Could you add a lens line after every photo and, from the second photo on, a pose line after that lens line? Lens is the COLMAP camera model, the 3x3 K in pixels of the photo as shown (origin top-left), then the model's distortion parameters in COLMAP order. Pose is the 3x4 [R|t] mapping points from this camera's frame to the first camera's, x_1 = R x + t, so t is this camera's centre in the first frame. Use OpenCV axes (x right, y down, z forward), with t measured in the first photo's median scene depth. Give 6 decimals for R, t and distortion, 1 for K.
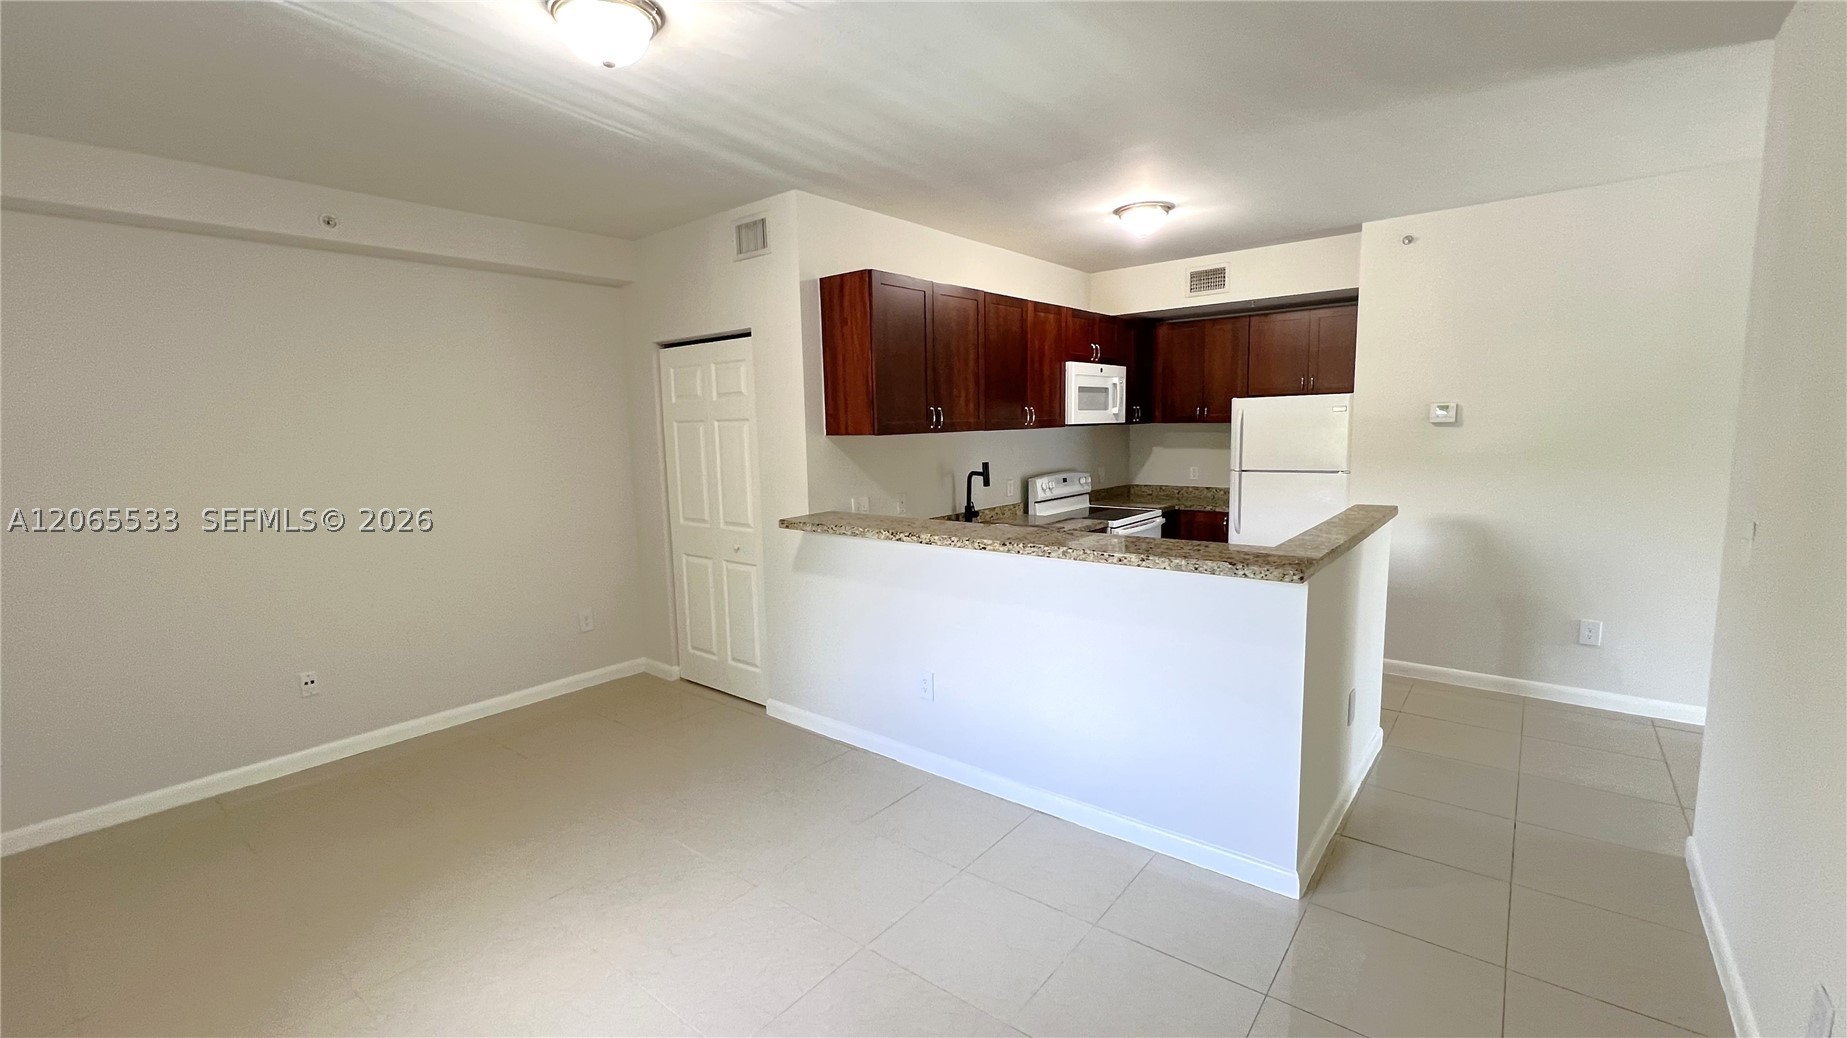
lens RADIAL K [[764.4, 0, 923.5], [0, 764.4, 519.0], [0, 0, 1]] dist [0.000581, 0.000326]
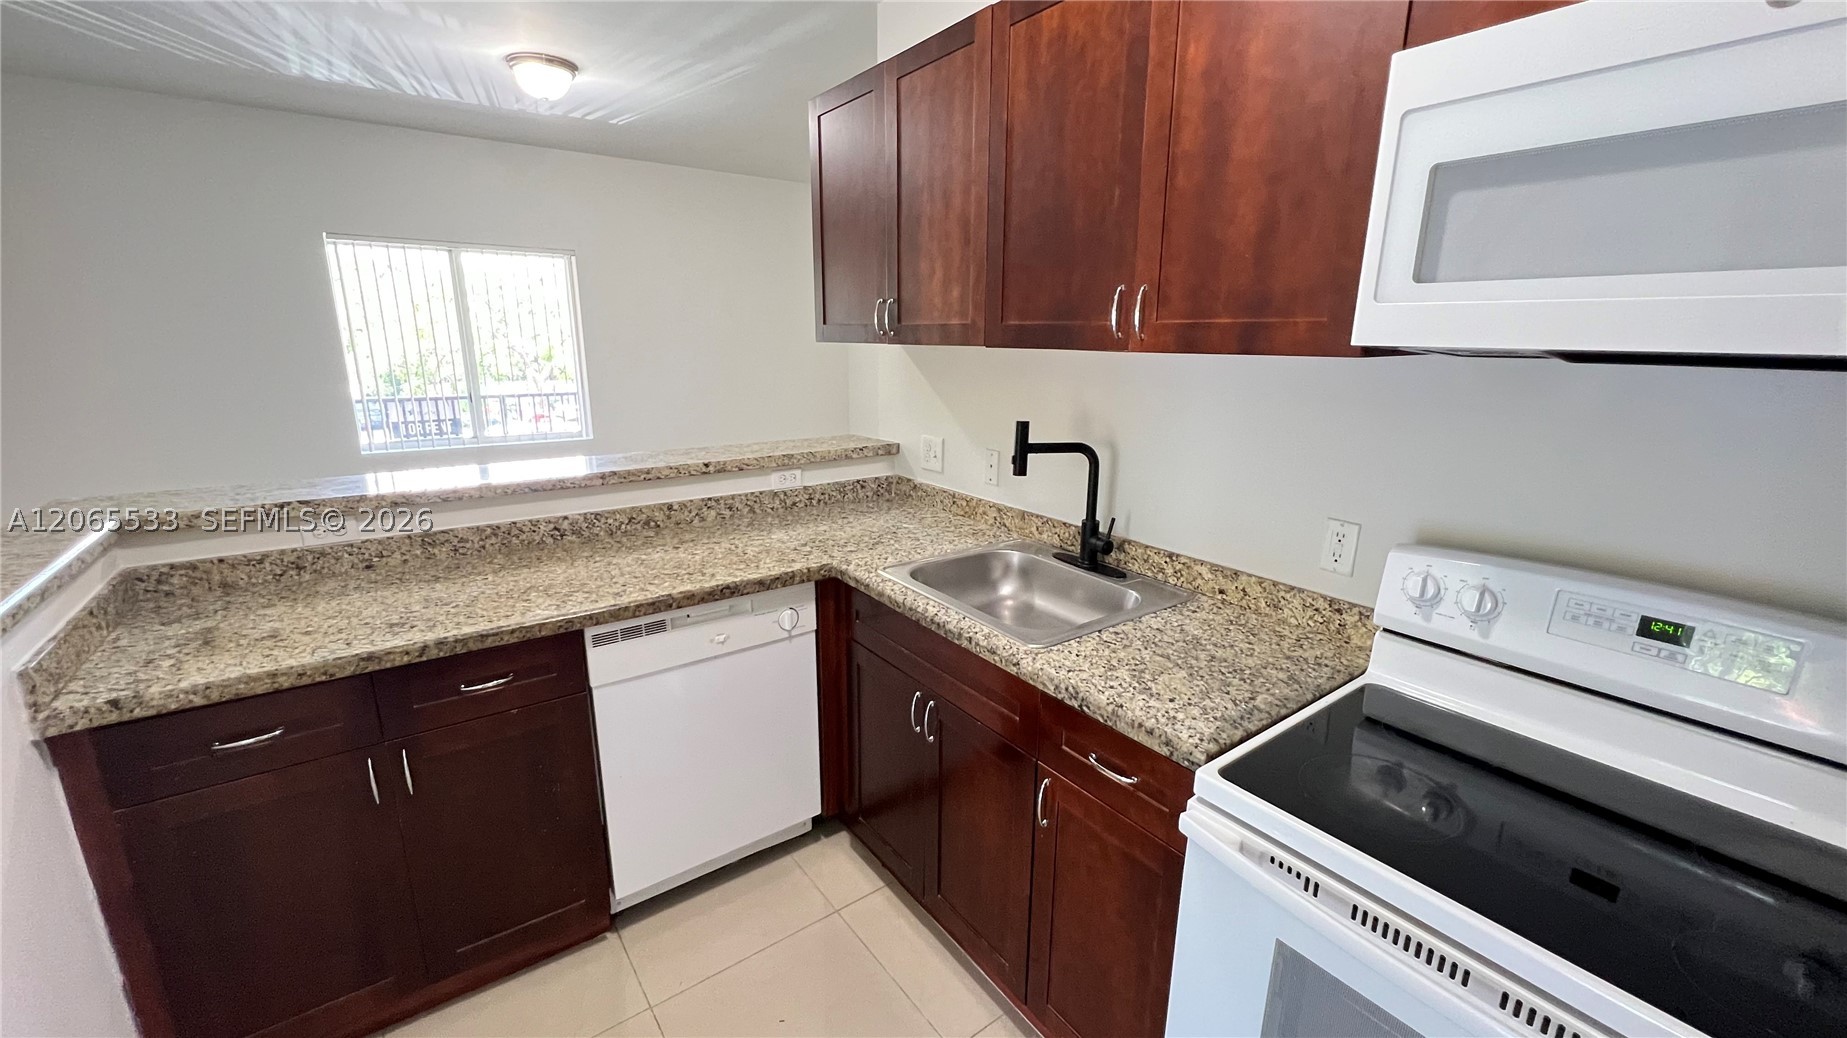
lens RADIAL K [[733.9, 0, 923.5], [0, 733.9, 519.0], [0, 0, 1]] dist [-0.000636, -0.000015]
pose [[-0.245875, 0.256724, -0.934686, 0.470455], [-0.128339, 0.947176, 0.293915, -0.128221], [0.960768, 0.192223, -0.199939, 0.966375]]
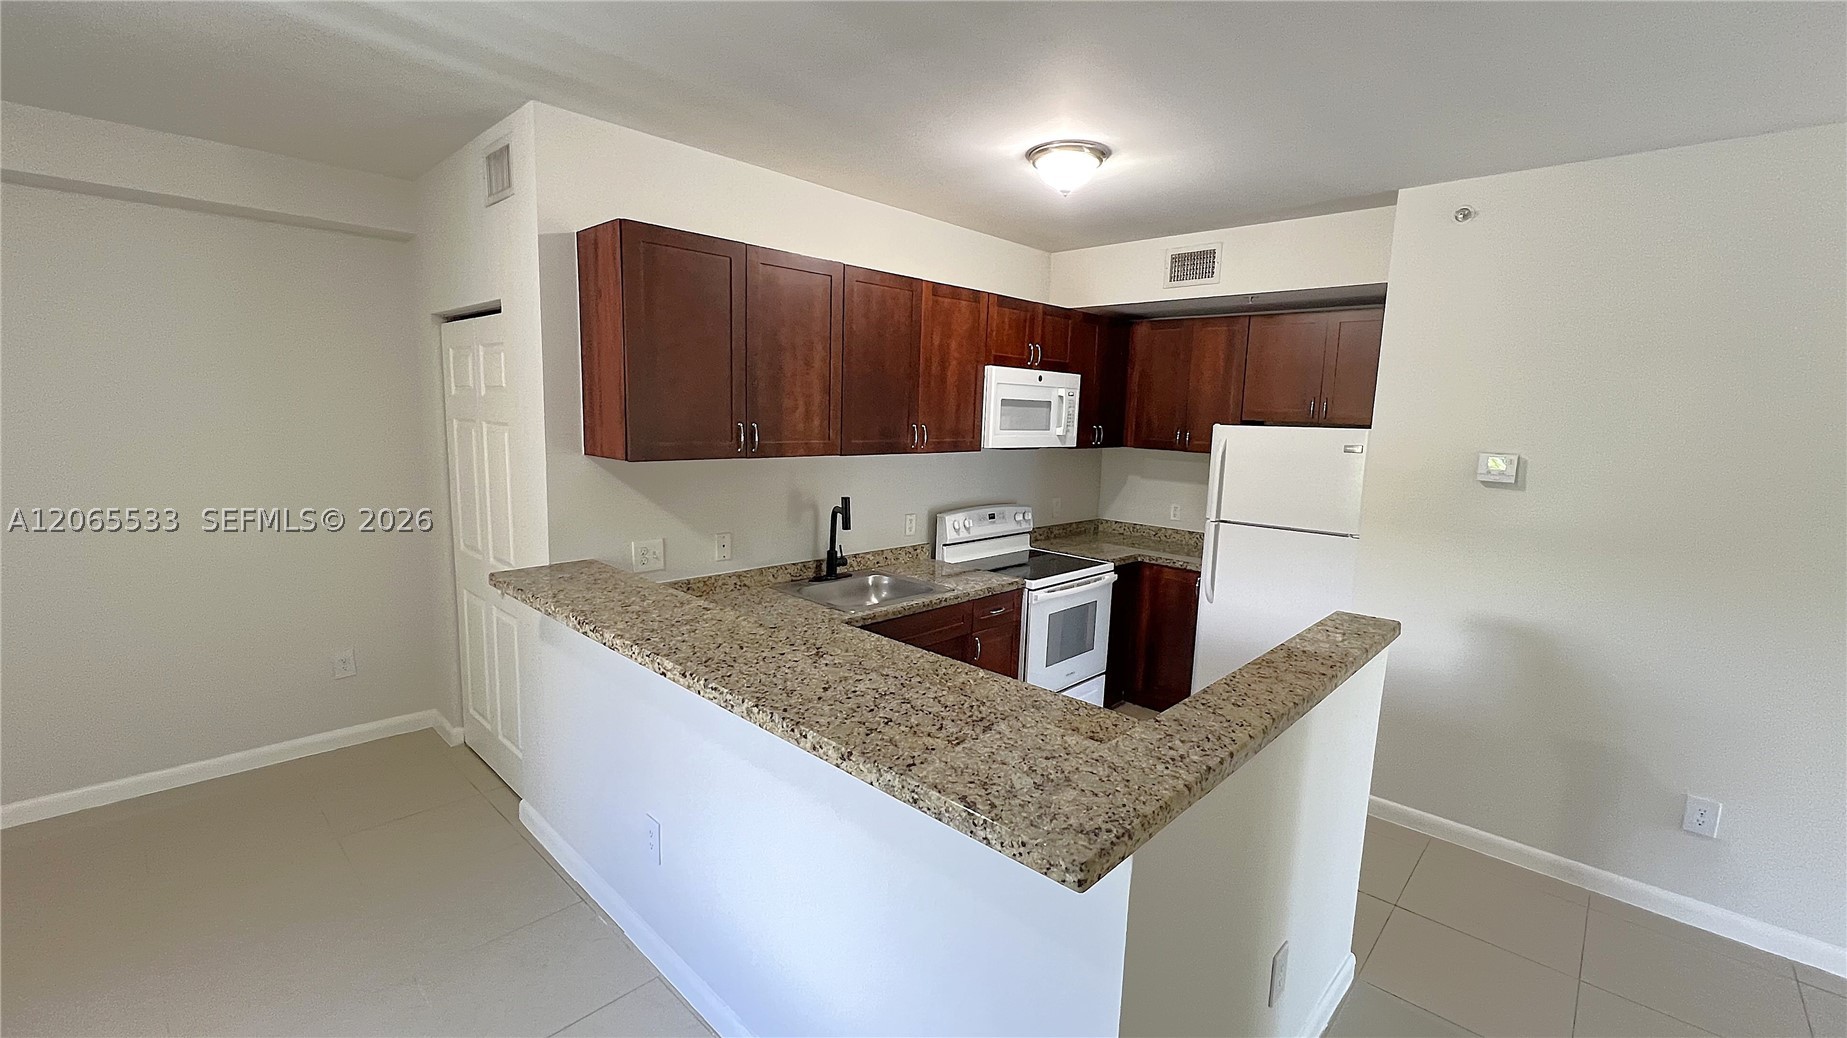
lens RADIAL K [[764.4, 0, 923.5], [0, 764.4, 519.0], [0, 0, 1]] dist [0.000581, 0.000326]
pose [[0.995720, 0.063224, -0.067419, 0.192531], [-0.062248, 0.997925, 0.016478, -0.065022], [0.068321, -0.012211, 0.997589, 0.248563]]
